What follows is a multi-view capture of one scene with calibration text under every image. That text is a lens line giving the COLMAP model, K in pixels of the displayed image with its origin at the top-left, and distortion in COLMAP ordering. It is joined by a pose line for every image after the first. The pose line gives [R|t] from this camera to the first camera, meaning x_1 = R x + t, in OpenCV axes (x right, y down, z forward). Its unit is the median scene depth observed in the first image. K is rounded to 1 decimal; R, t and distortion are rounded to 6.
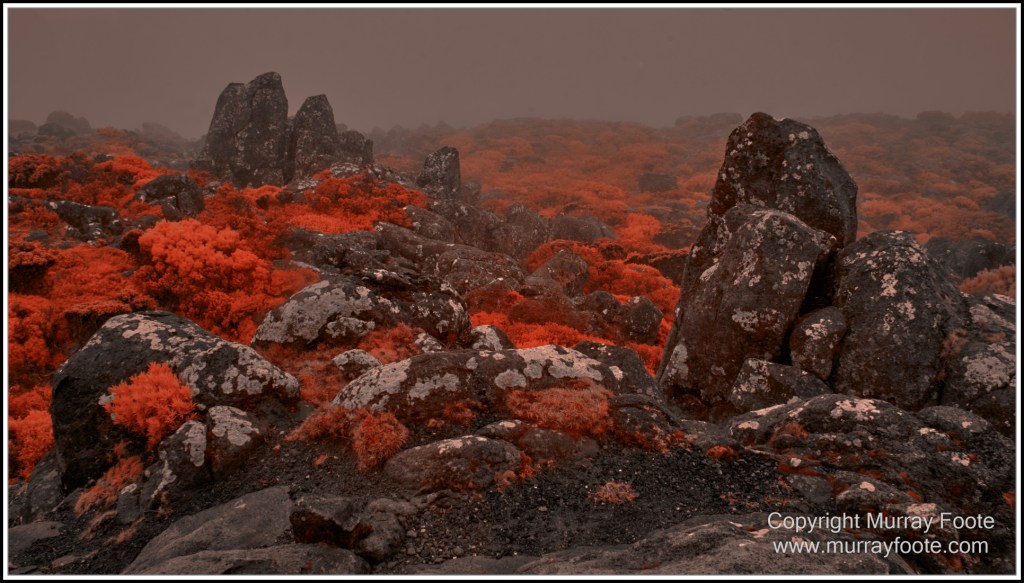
lens RADIAL K [[918.6, 0, 512.0], [0, 918.6, 291.5], [0, 0, 1]] dist [-0.064199, 0.145619]
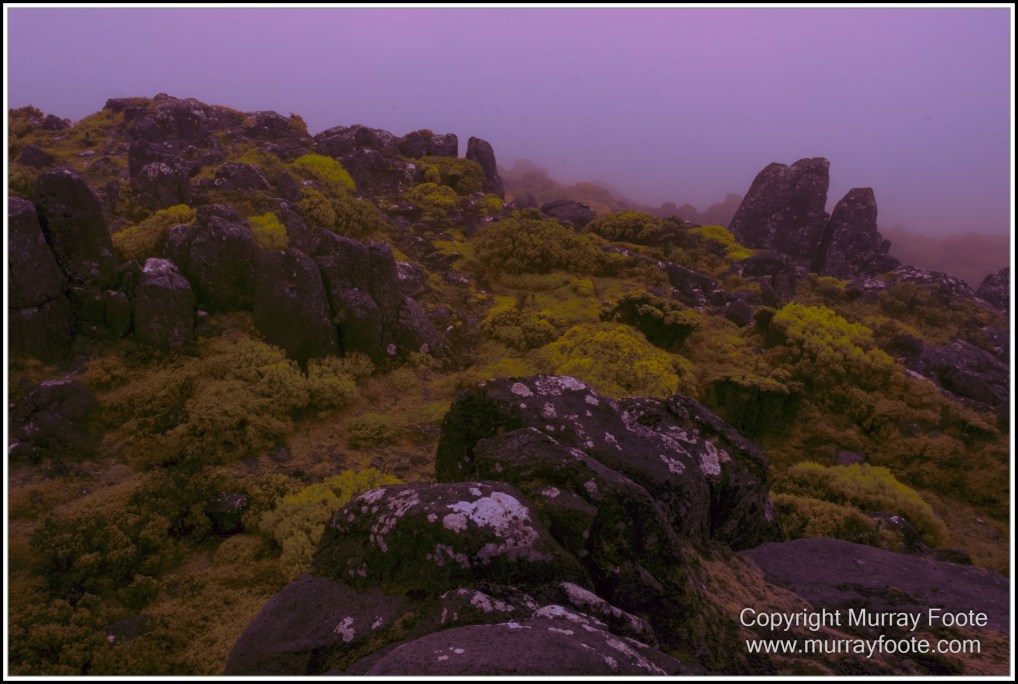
lens RADIAL K [[954.0, 0, 509.0], [0, 954.0, 342.0], [0, 0, 1]] dist [-0.069697, 0.157356]
pose [[0.904500, 0.199836, -0.376757, -0.247484], [-0.212624, 0.977103, 0.007809, 0.018785], [0.369691, 0.073044, 0.926279, -0.049612]]
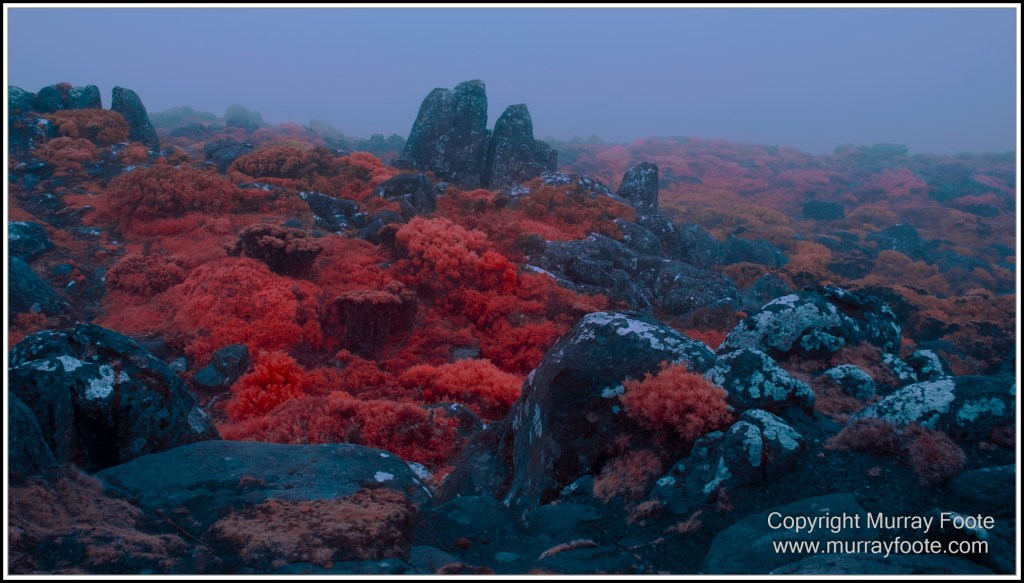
lens RADIAL K [[920.3, 0, 517.4], [0, 920.3, 257.1], [0, 0, 1]] dist [-0.068627, 0.148197]
pose [[0.989462, 0.073570, -0.124709, -0.125022], [-0.079853, 0.995738, -0.046144, 0.006022], [0.120783, 0.055616, 0.991120, -0.019372]]
